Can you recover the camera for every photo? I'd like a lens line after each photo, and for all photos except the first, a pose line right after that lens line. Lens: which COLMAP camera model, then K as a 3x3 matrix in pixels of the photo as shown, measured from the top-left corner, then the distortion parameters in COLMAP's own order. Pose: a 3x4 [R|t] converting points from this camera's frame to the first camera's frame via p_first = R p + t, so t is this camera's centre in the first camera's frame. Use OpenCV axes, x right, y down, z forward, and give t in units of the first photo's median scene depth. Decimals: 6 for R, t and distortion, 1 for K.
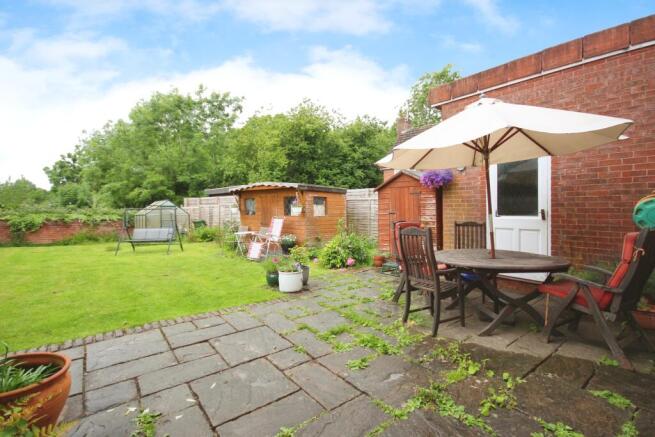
lens RADIAL K [[305.5, 0, 335.6], [0, 305.5, 206.5], [0, 0, 1]] dist [-0.014268, -0.001389]
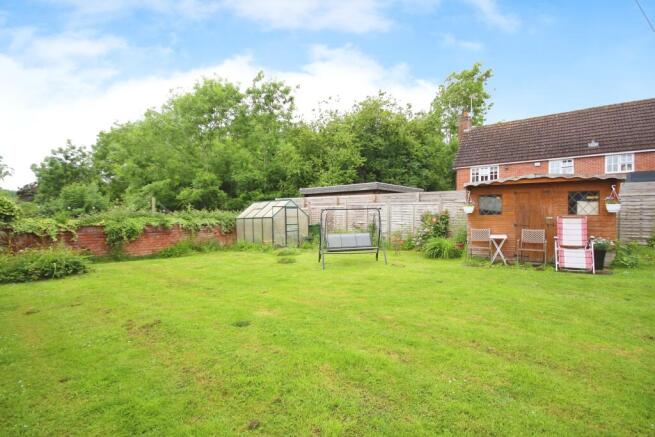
lens RADIAL K [[305.5, 0, 327.1], [0, 305.5, 217.0], [0, 0, 1]] dist [-0.014268, -0.001389]
pose [[0.993100, -0.009003, 0.116922, -0.362535], [0.006604, 0.999760, 0.020892, 0.005909], [-0.117082, -0.019975, 0.992921, 0.102330]]
